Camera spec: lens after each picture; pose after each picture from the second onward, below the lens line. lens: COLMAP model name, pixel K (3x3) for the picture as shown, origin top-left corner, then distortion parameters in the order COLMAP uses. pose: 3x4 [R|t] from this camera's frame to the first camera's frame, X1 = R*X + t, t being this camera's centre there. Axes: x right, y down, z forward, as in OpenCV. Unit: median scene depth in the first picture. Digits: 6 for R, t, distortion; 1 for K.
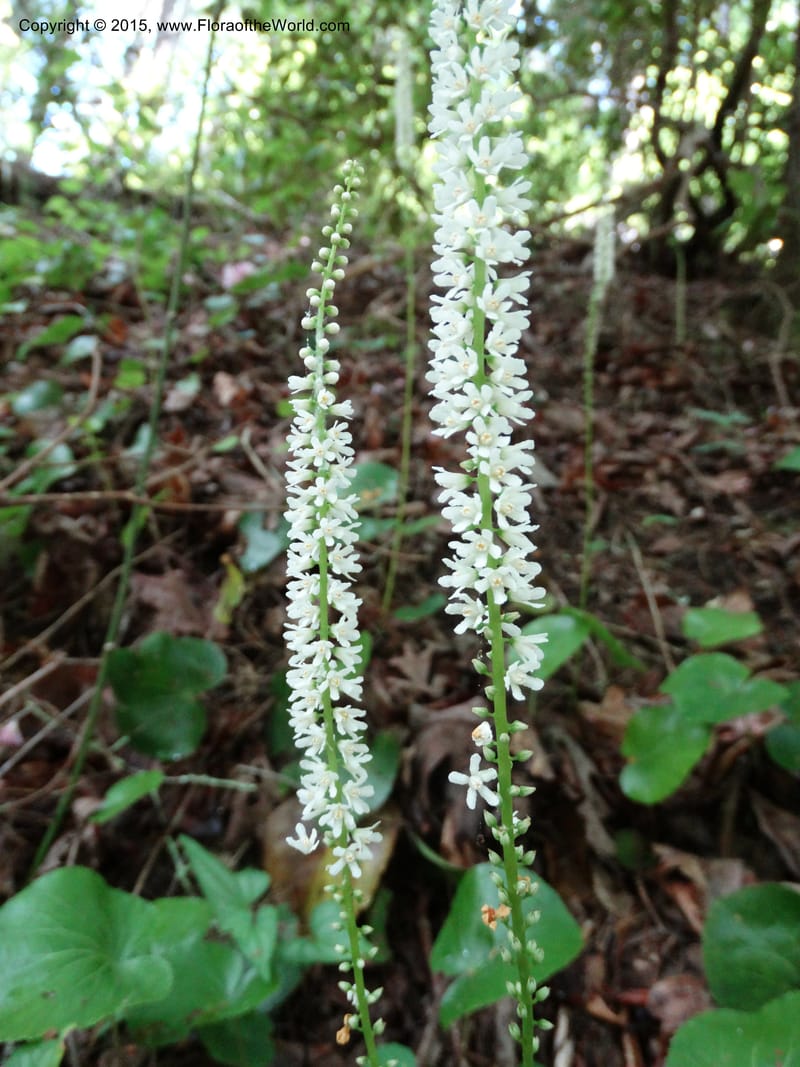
lens RADIAL K [[751.1, 0, 399.1], [0, 751.1, 530.0], [0, 0, 1]] dist [0.000645, -0.002591]
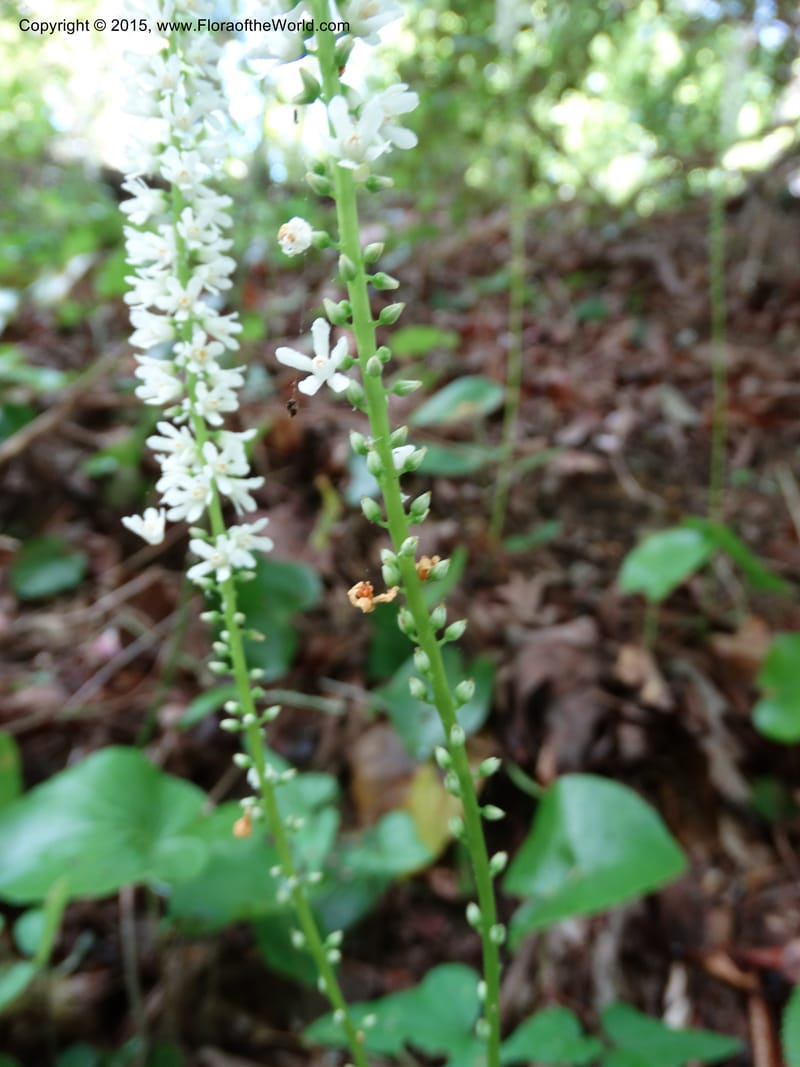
lens RADIAL K [[751.1, 0, 399.1], [0, 751.1, 530.0], [0, 0, 1]] dist [0.000645, -0.002591]
pose [[0.980557, -0.008217, -0.196062, 0.061668], [0.011155, 0.999841, 0.013883, 0.099382], [0.195917, -0.015800, 0.980493, 0.082241]]
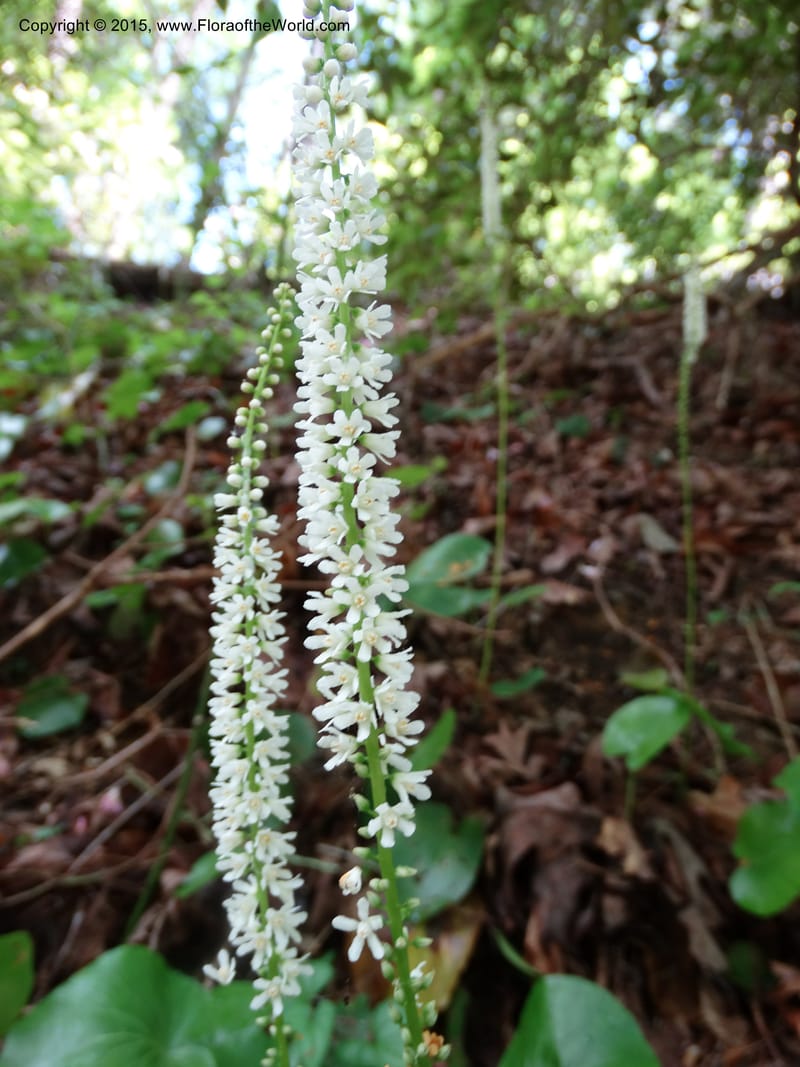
lens RADIAL K [[751.1, 0, 399.1], [0, 751.1, 530.0], [0, 0, 1]] dist [0.000645, -0.002591]
pose [[0.983437, -0.020024, -0.180142, 0.069169], [0.005291, 0.996627, -0.081892, -0.017423], [0.181174, 0.079582, 0.980226, 0.011751]]
